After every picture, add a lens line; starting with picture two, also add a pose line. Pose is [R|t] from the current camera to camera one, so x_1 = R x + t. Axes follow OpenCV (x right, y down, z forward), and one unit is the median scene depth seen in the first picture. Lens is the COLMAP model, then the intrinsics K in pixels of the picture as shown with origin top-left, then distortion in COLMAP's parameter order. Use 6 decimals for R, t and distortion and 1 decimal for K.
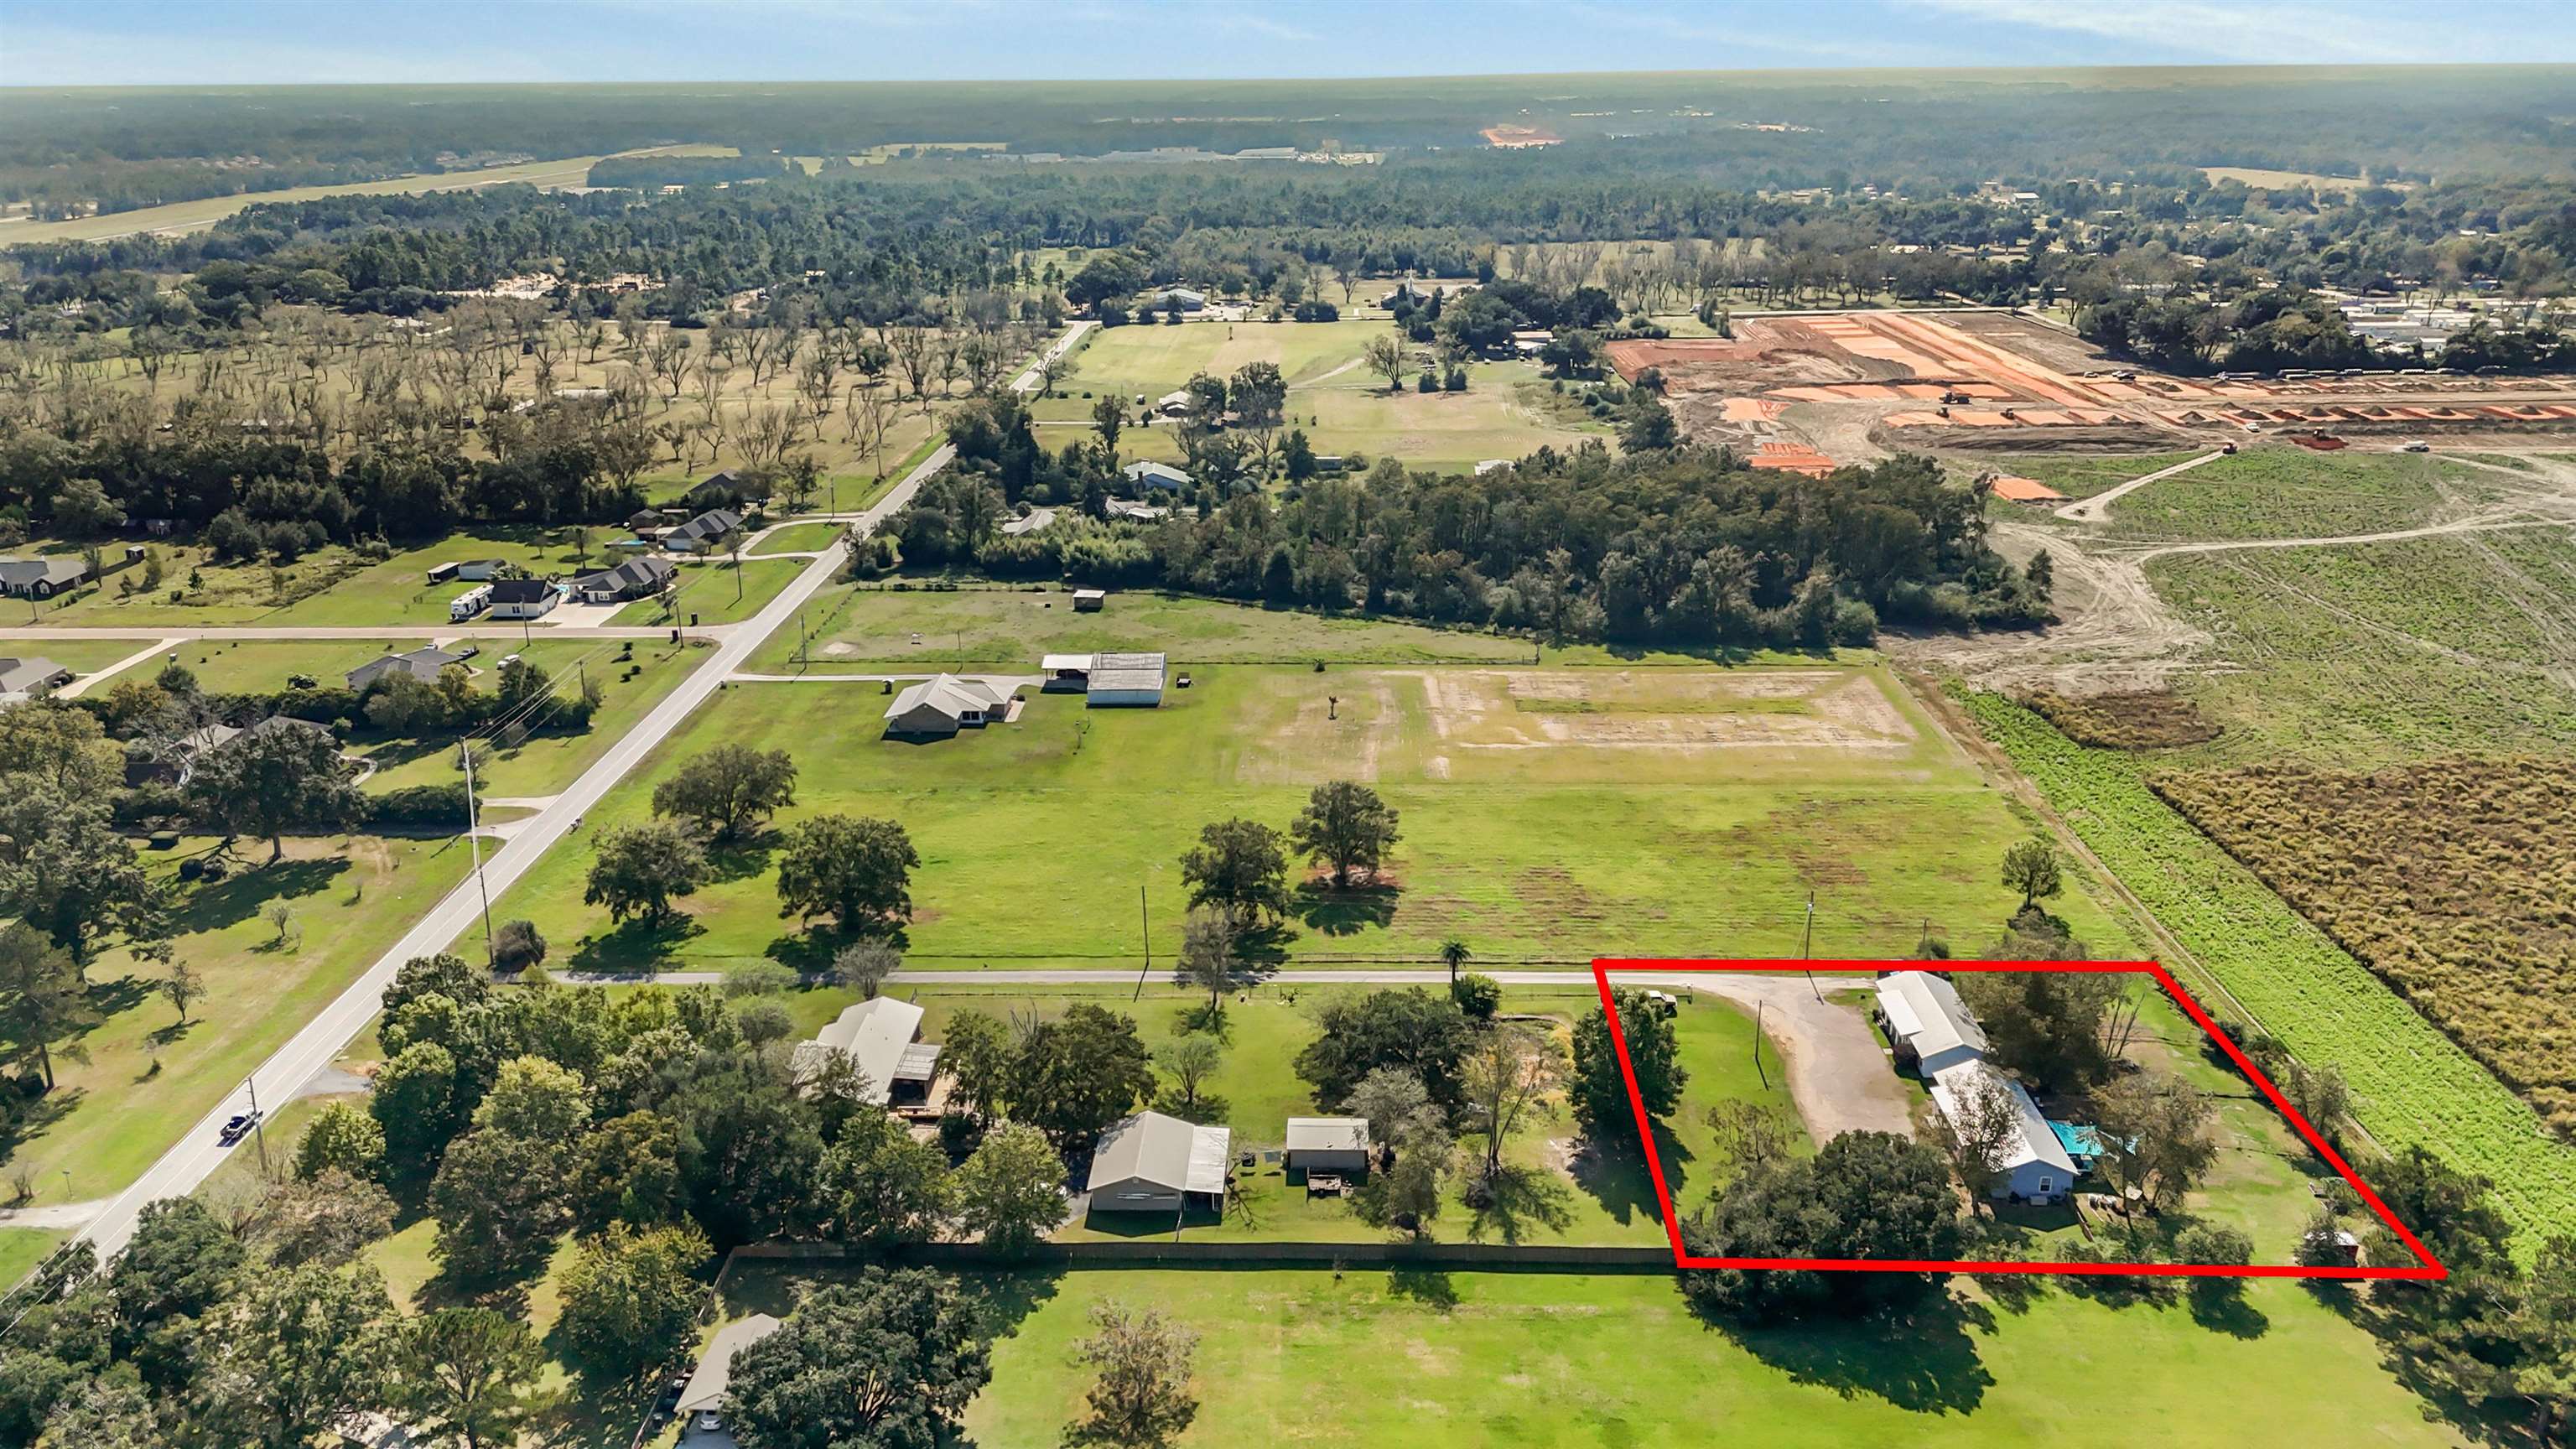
lens RADIAL K [[1879.8, 0, 1313.6], [0, 1879.8, 723.7], [0, 0, 1]] dist [0.058408, -0.005905]
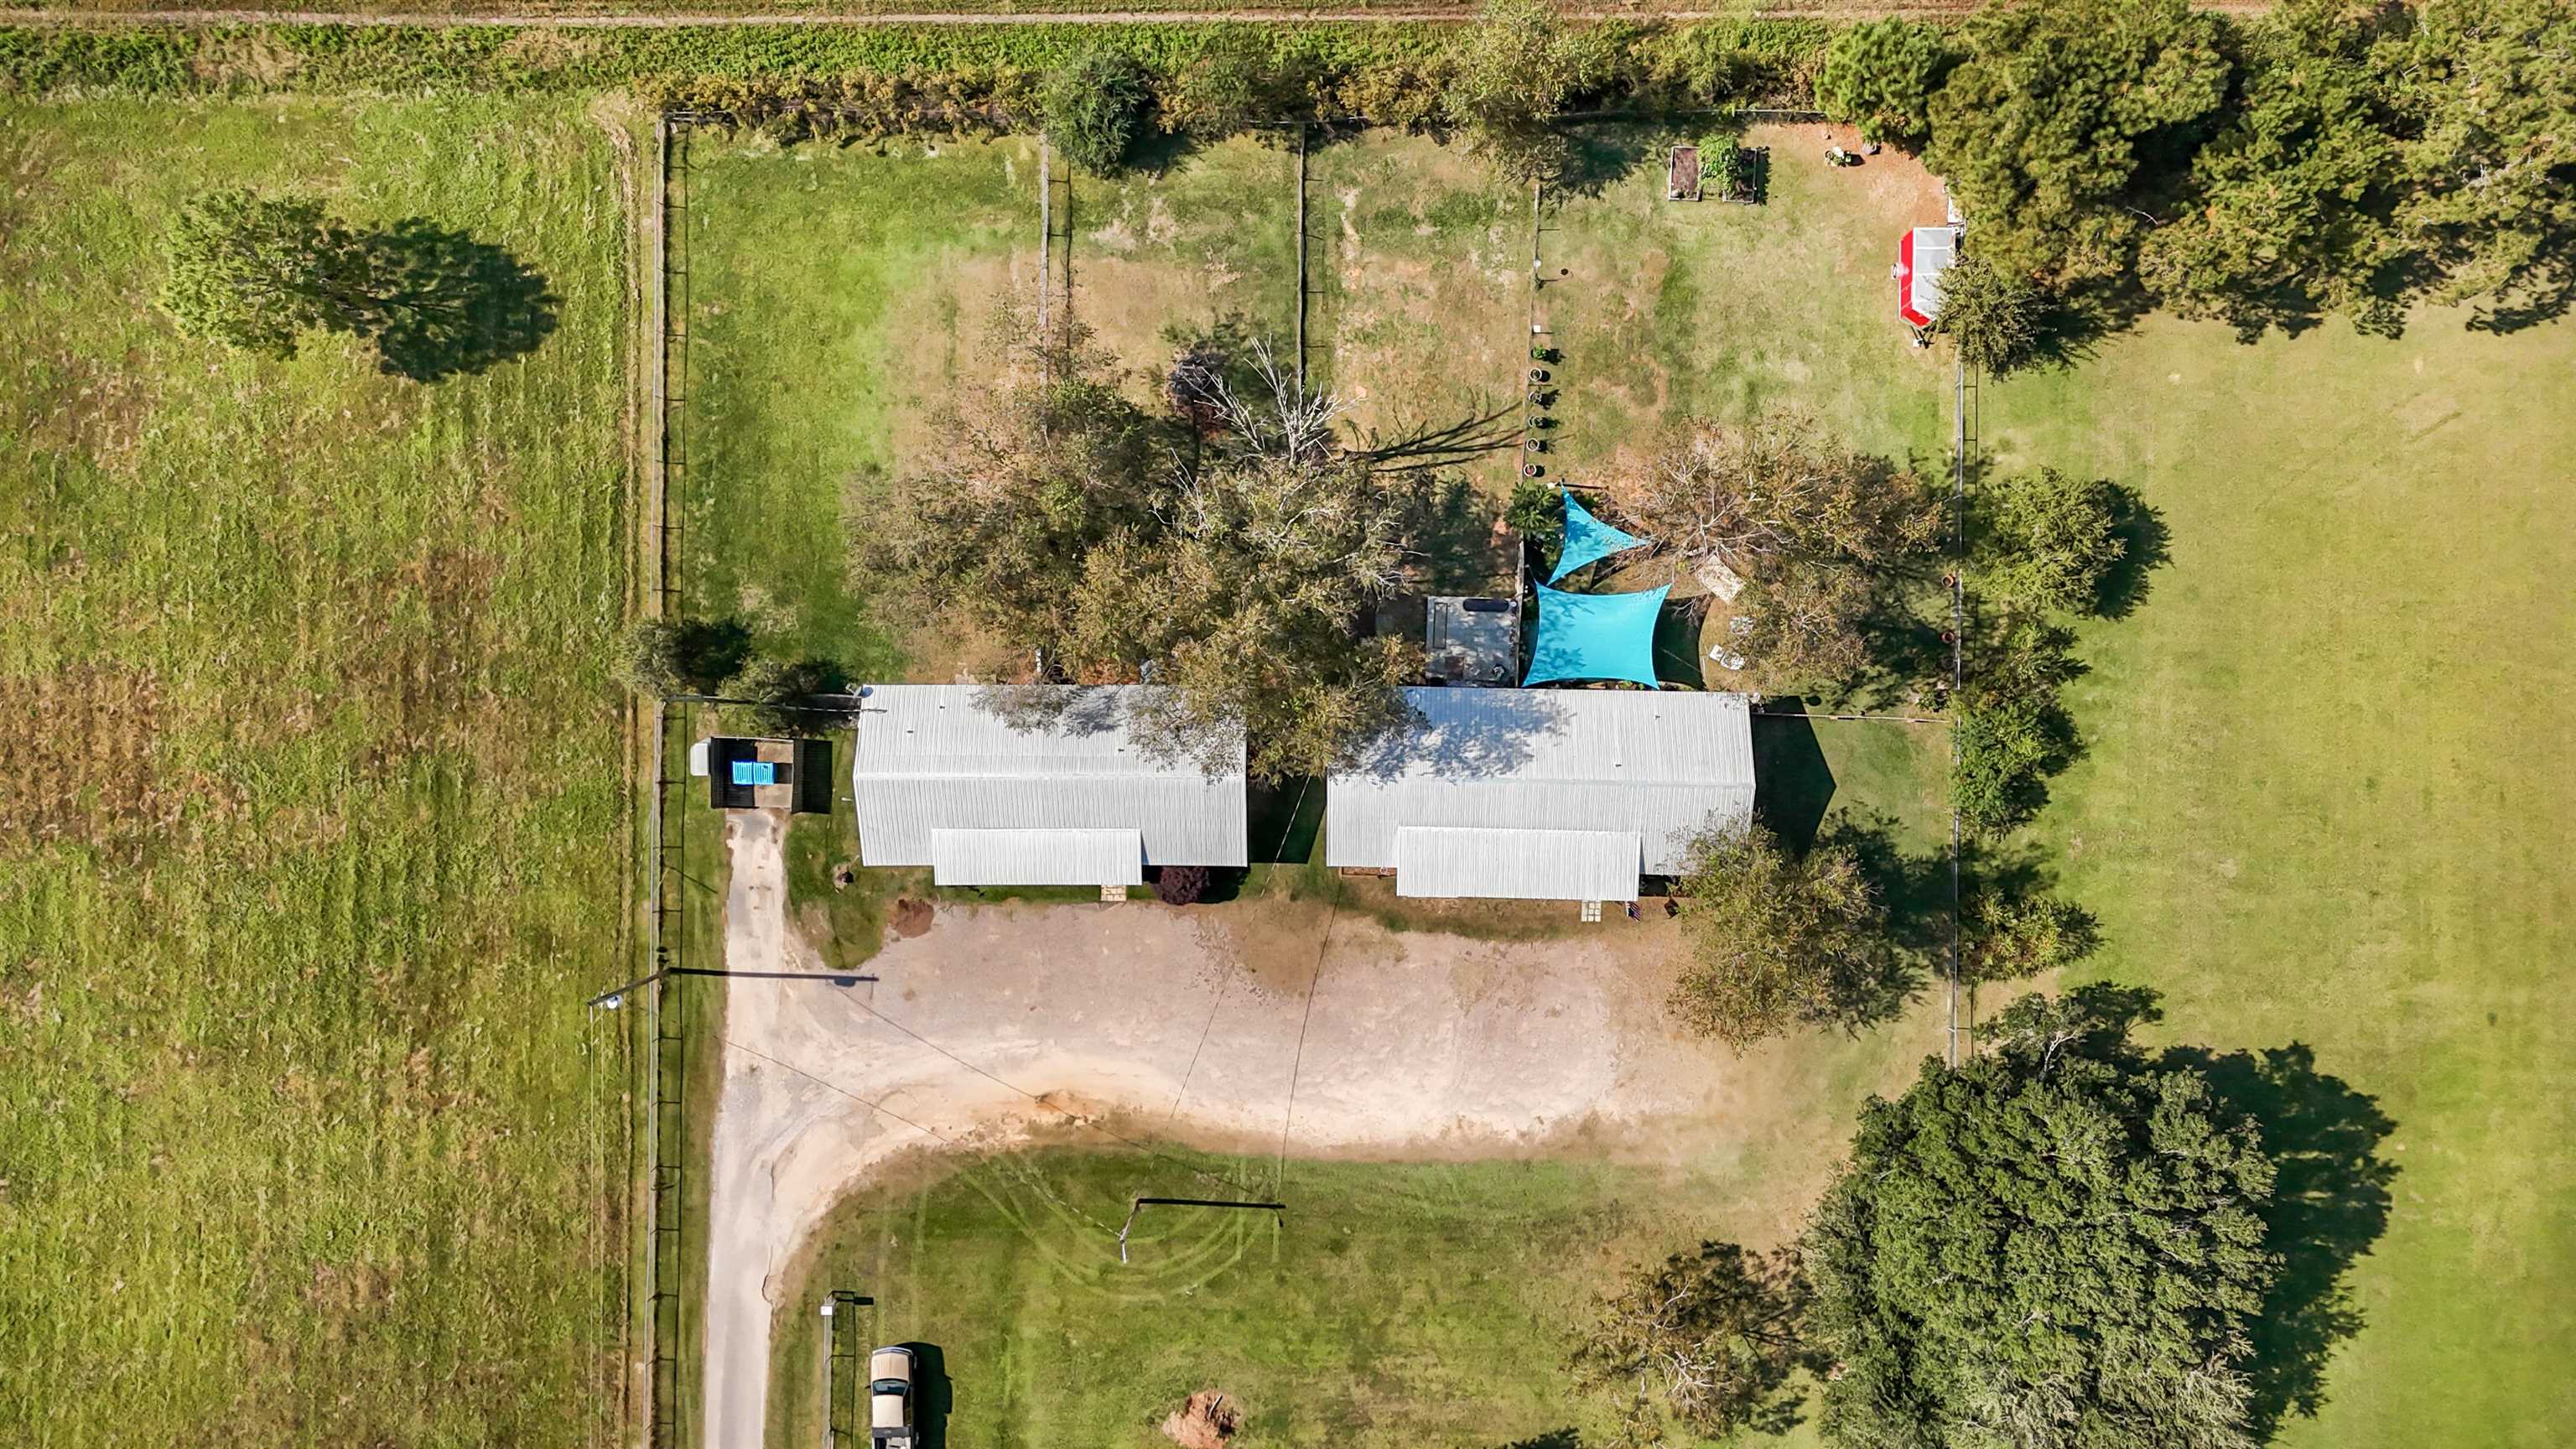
lens RADIAL K [[1861.4, 0, 1295.2], [0, 1861.4, 720.3], [0, 0, 1]] dist [0.067013, -0.072879]
pose [[-0.011413, -0.999906, 0.007610, 0.226269], [0.359104, 0.003004, 0.933293, -0.135959], [-0.933228, 0.013385, 0.359036, 0.539007]]
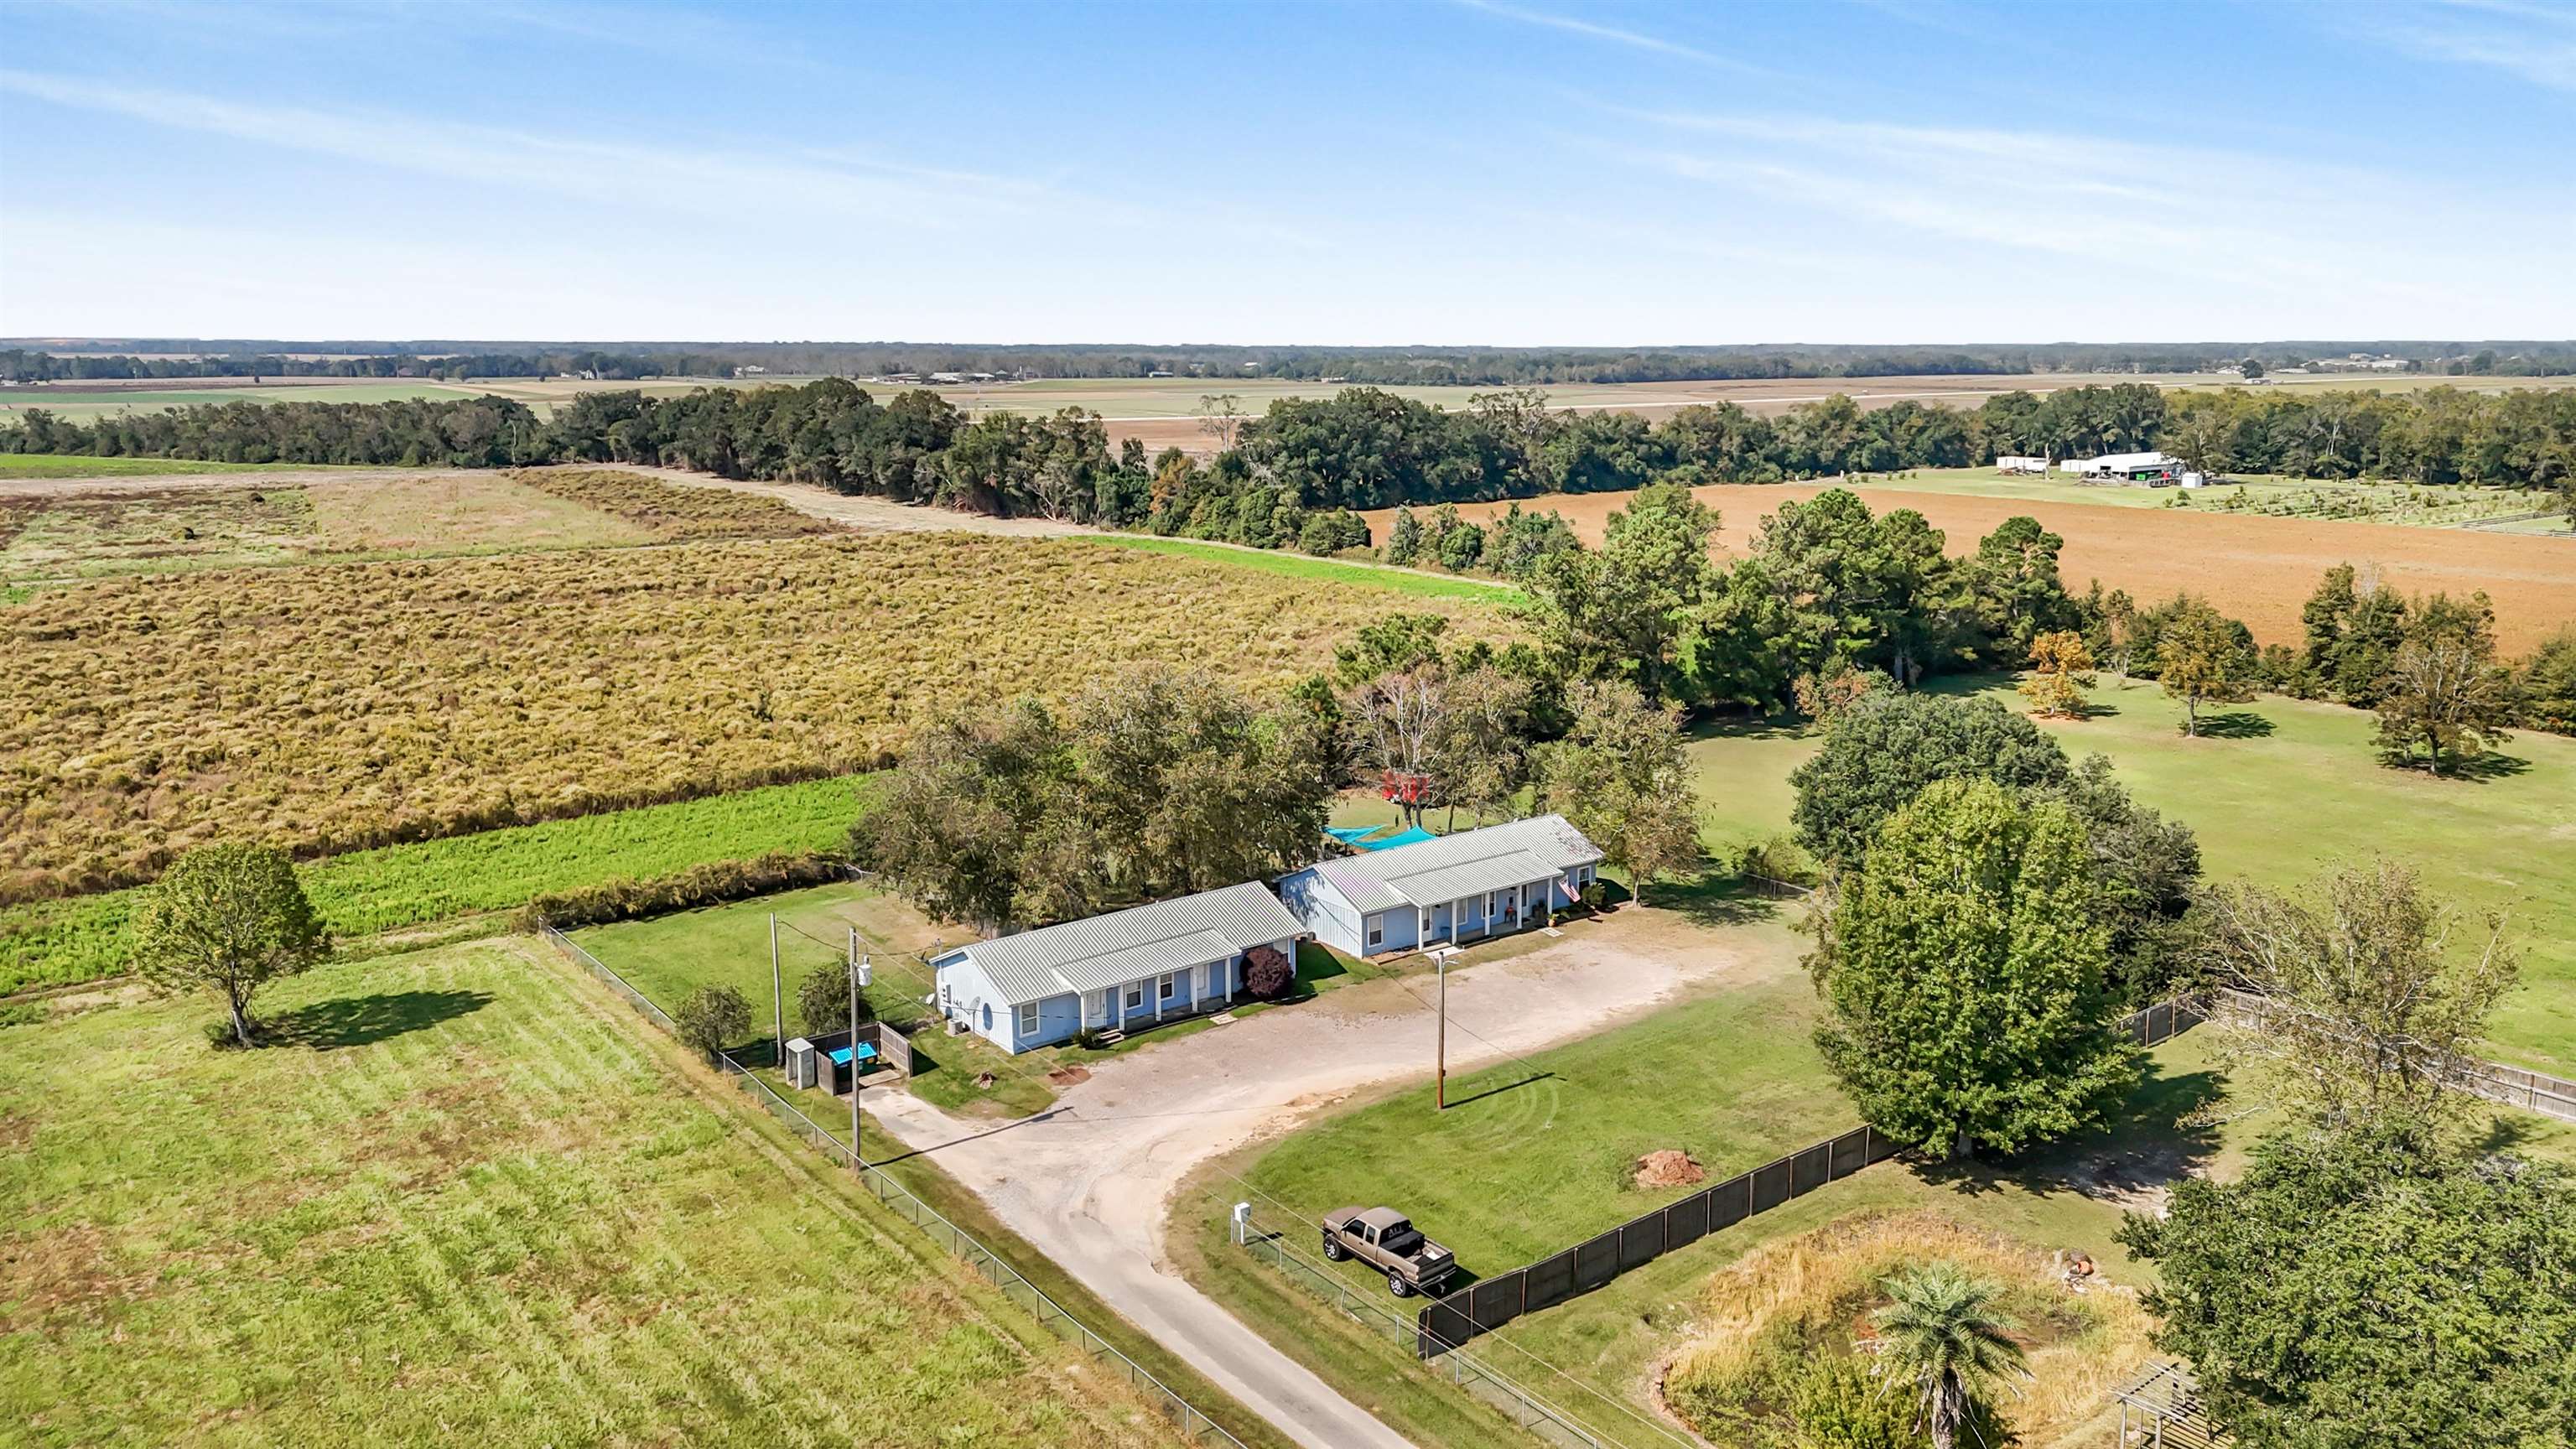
lens RADIAL K [[1879.8, 0, 1313.6], [0, 1879.8, 723.7], [0, 0, 1]] dist [0.058408, -0.005905]
pose [[-0.637883, -0.143974, 0.756556, -0.023284], [0.255557, 0.887136, 0.384293, -0.035870], [-0.726496, 0.438477, -0.529095, 0.791186]]
